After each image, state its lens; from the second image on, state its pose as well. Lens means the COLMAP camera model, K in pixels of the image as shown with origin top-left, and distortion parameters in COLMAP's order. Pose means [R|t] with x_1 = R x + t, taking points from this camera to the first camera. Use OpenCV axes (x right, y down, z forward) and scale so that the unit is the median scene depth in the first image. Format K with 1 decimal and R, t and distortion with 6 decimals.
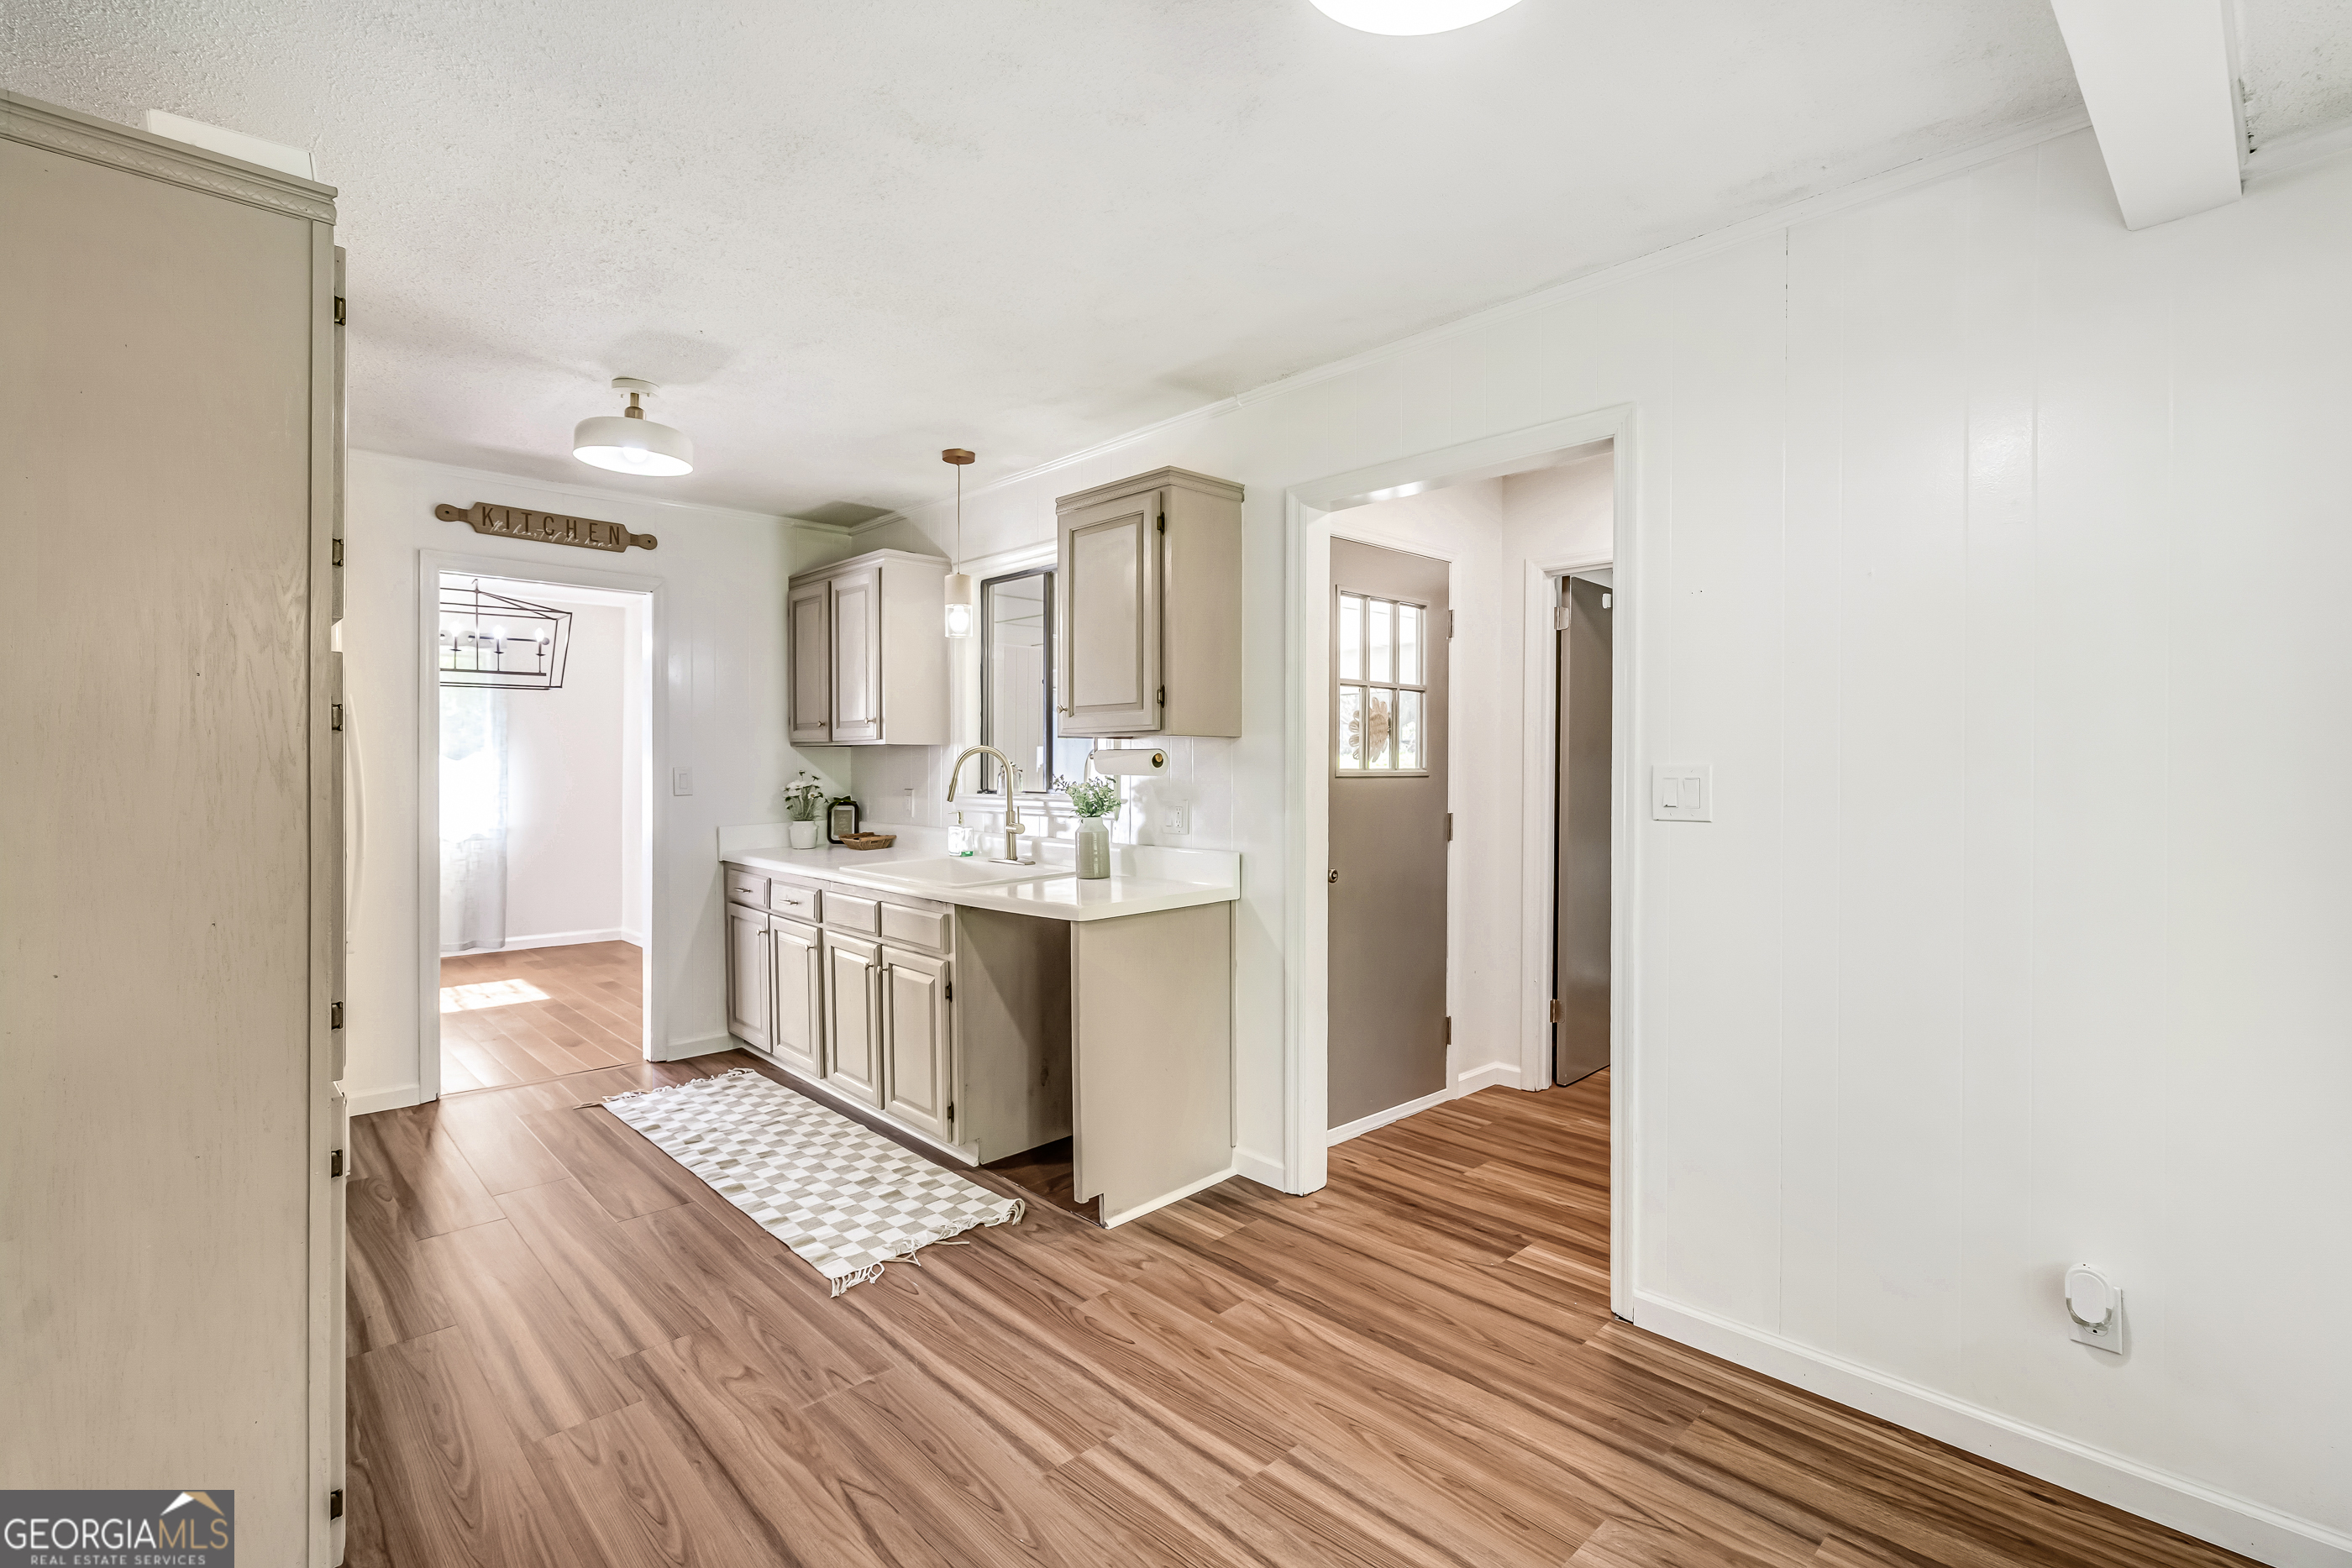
lens RADIAL K [[1087.7, 0, 1176.0], [0, 1087.7, 784.0], [0, 0, 1]] dist [-0.002909, 0.000025]
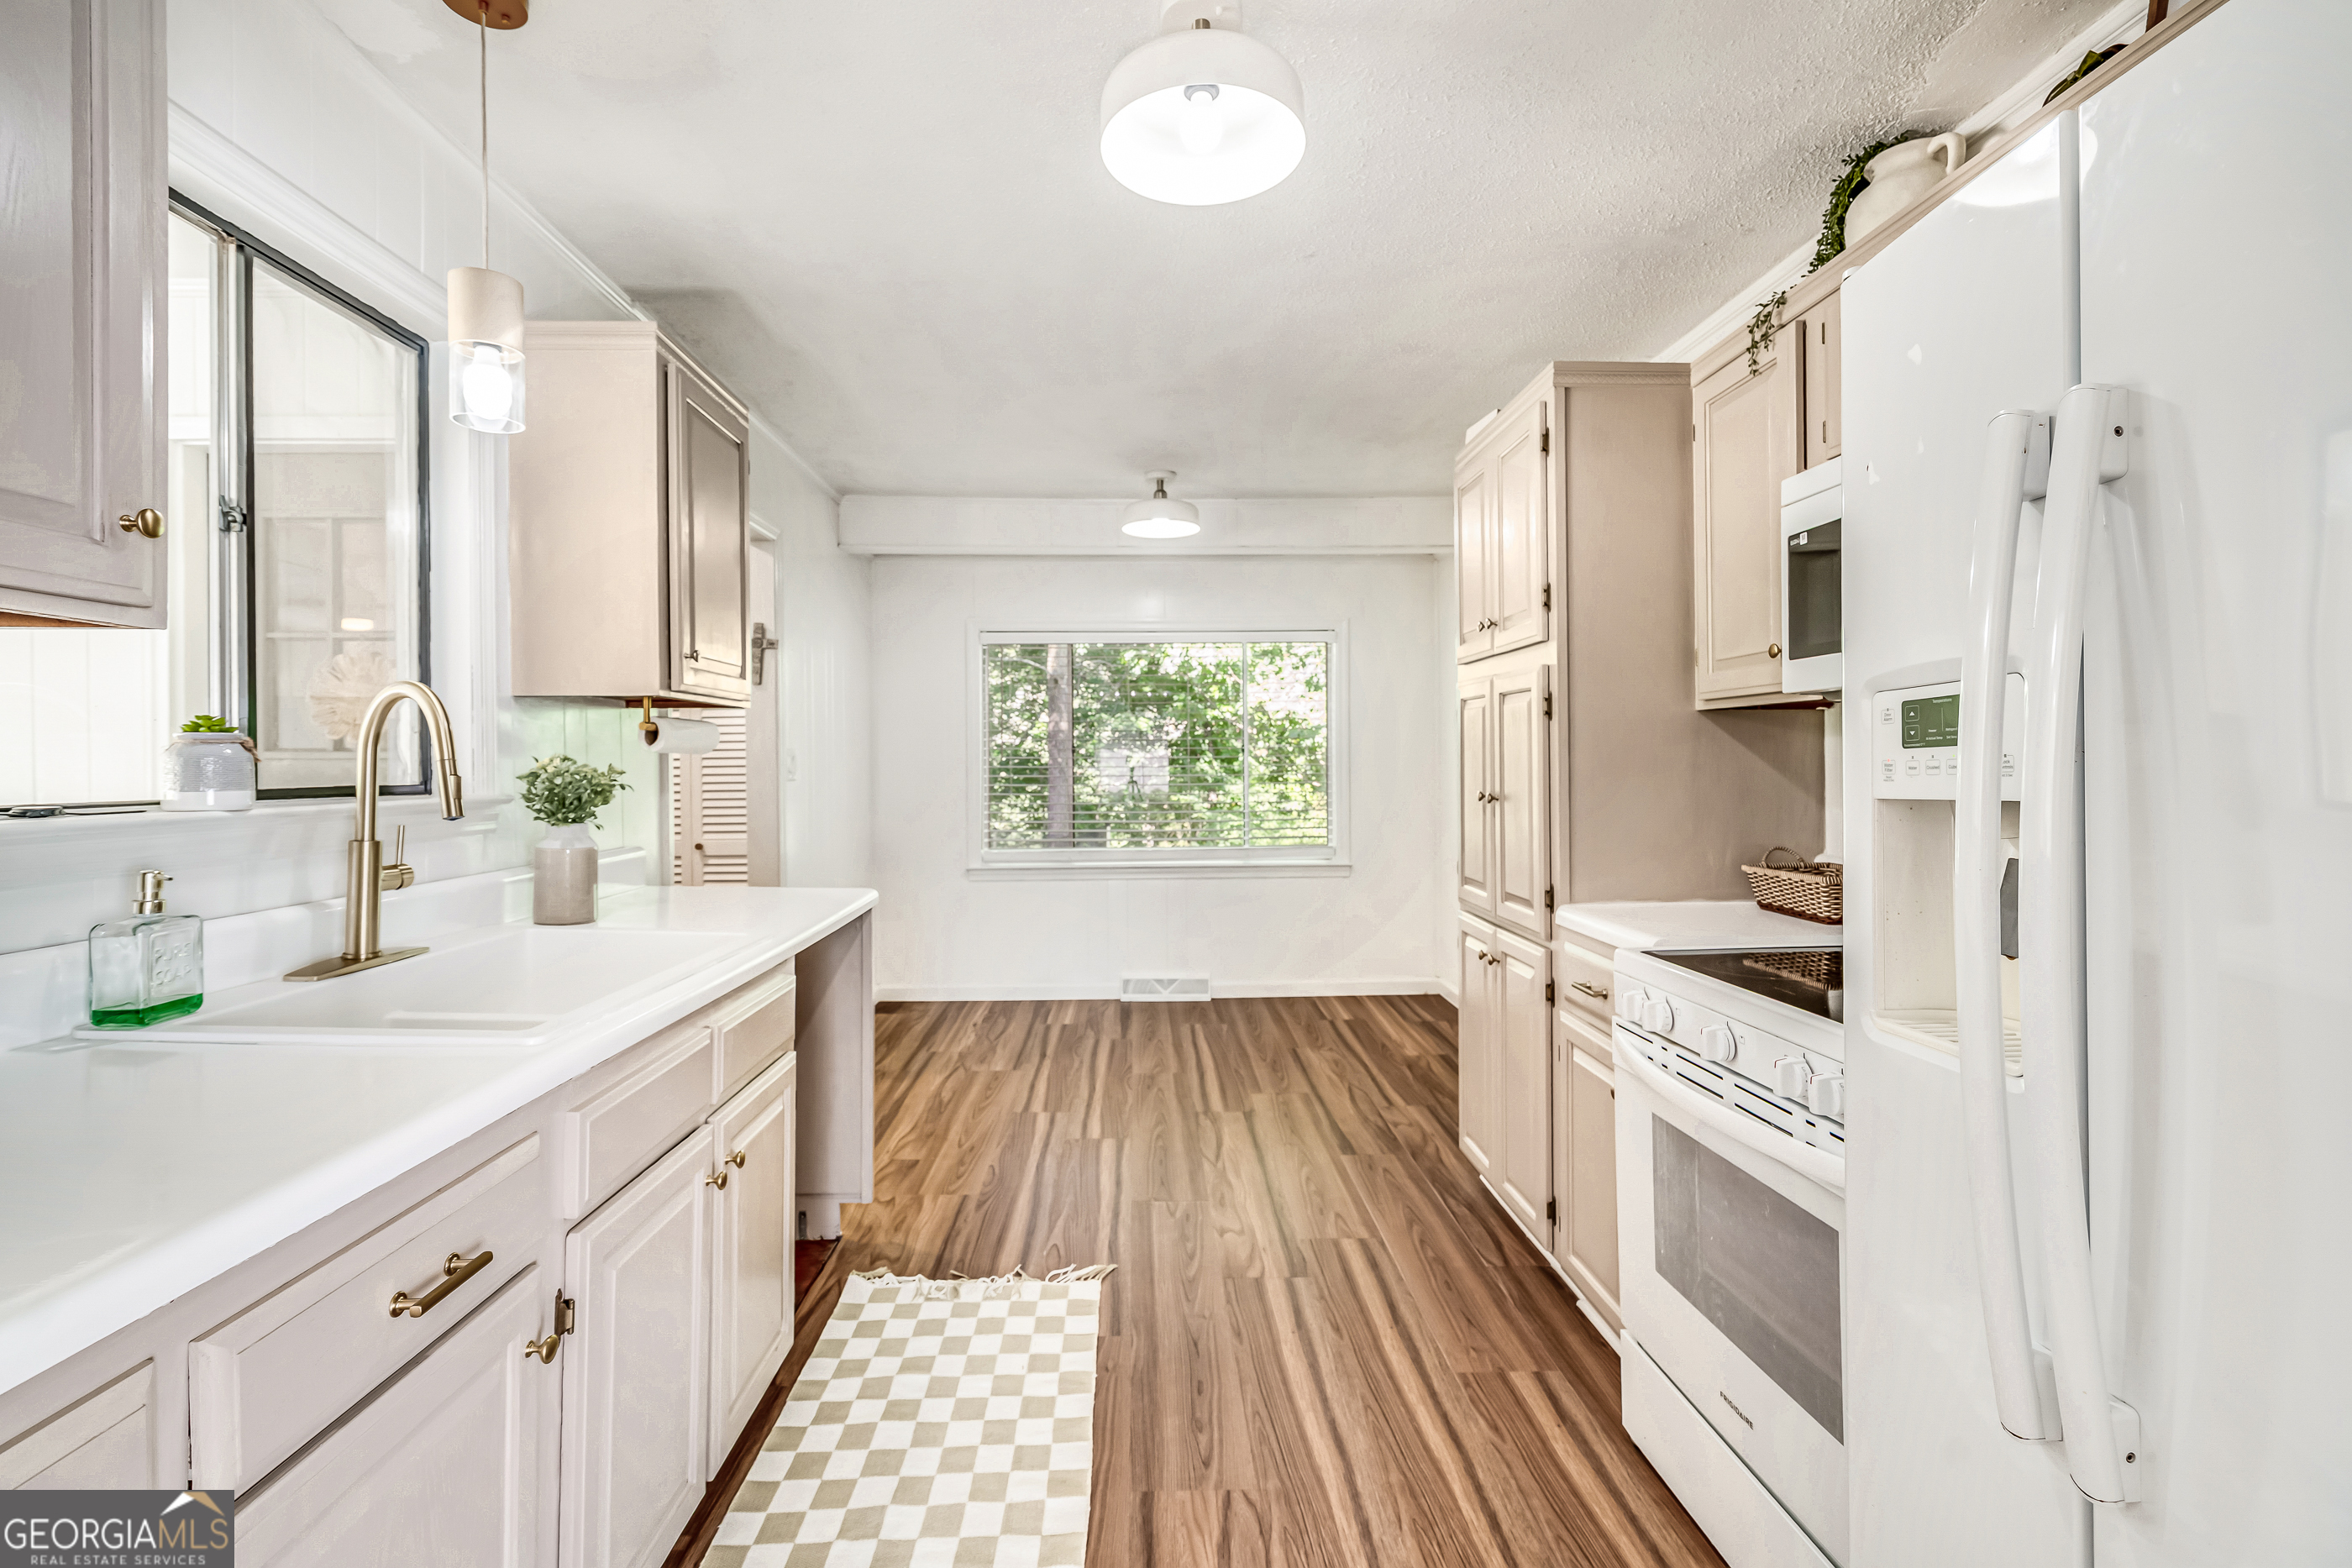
lens RADIAL K [[1012.6, 0, 1168.7], [0, 1012.6, 783.7], [0, 0, 1]] dist [0.000883, -0.000458]
pose [[-0.747882, -0.010846, 0.663744, -0.640372], [0.016060, 0.999278, 0.034425, -0.005015], [-0.663638, 0.036406, -0.747168, 1.089537]]
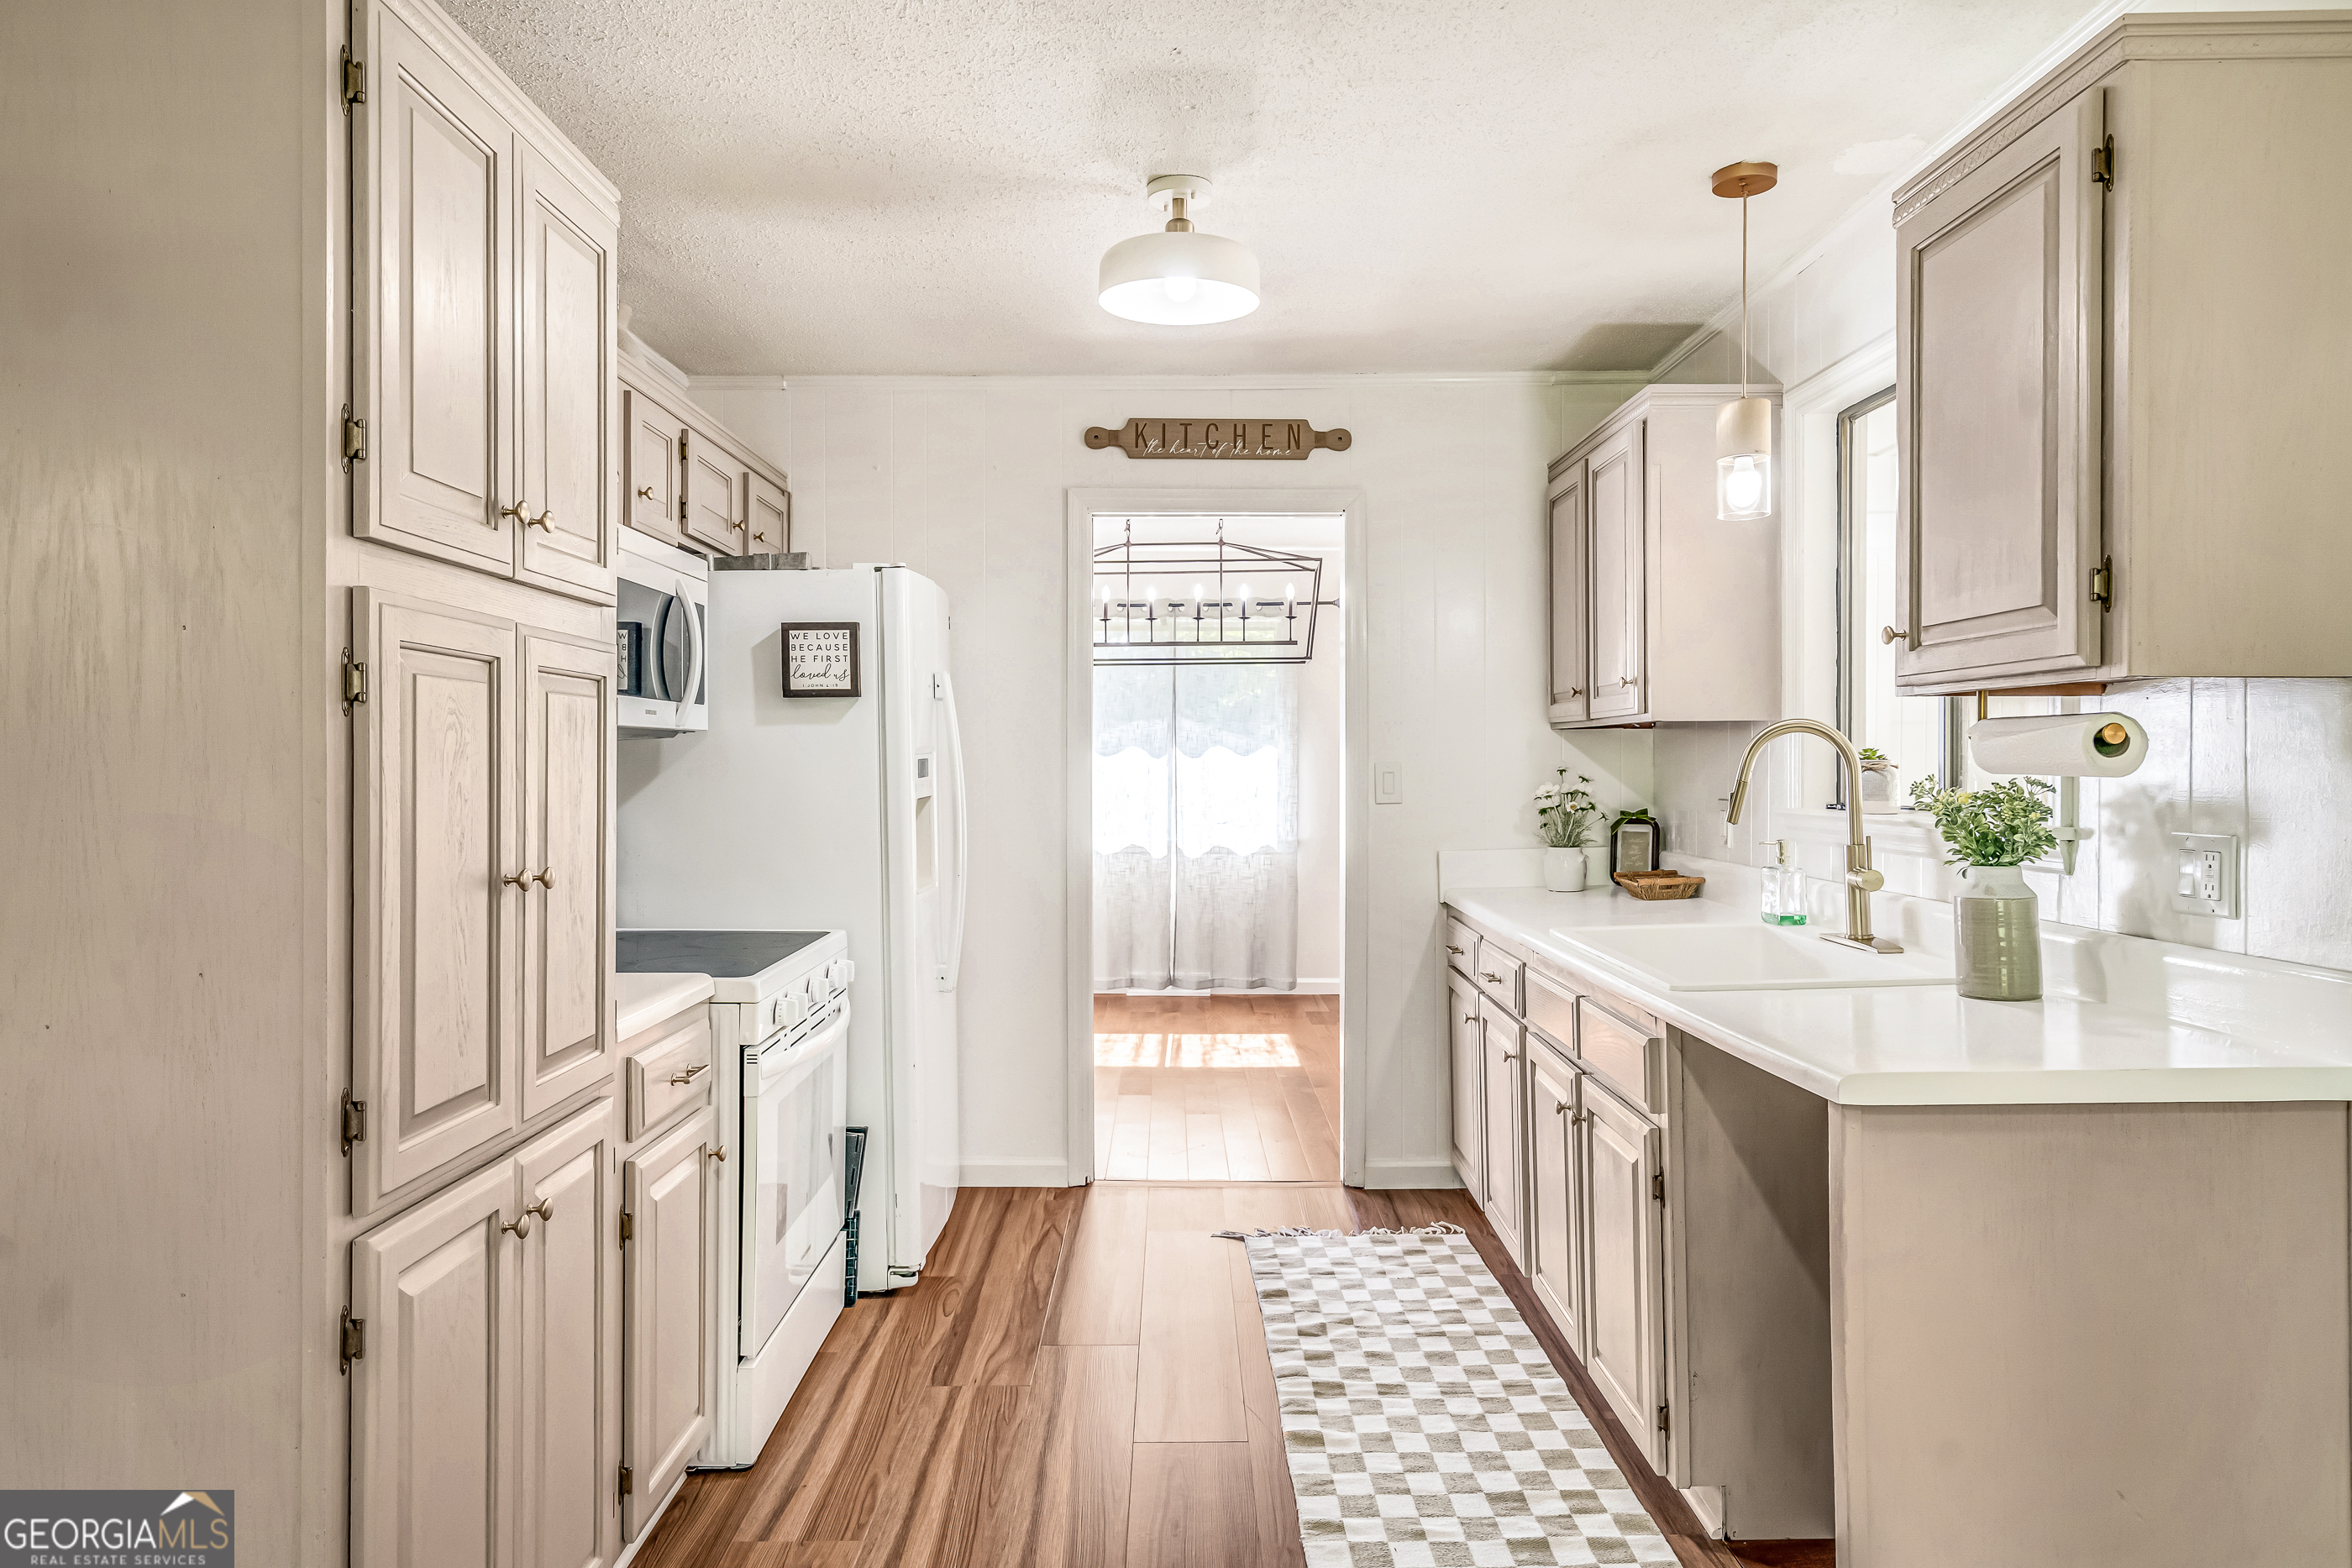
lens RADIAL K [[1450.0, 0, 1166.2], [0, 1450.0, 776.4], [0, 0, 1]] dist [0.012985, -0.001589]
pose [[0.720784, 0.003782, -0.693150, 0.089021], [-0.009489, 0.999945, -0.004411, -0.001400], [0.693095, 0.009757, 0.720780, 0.277999]]
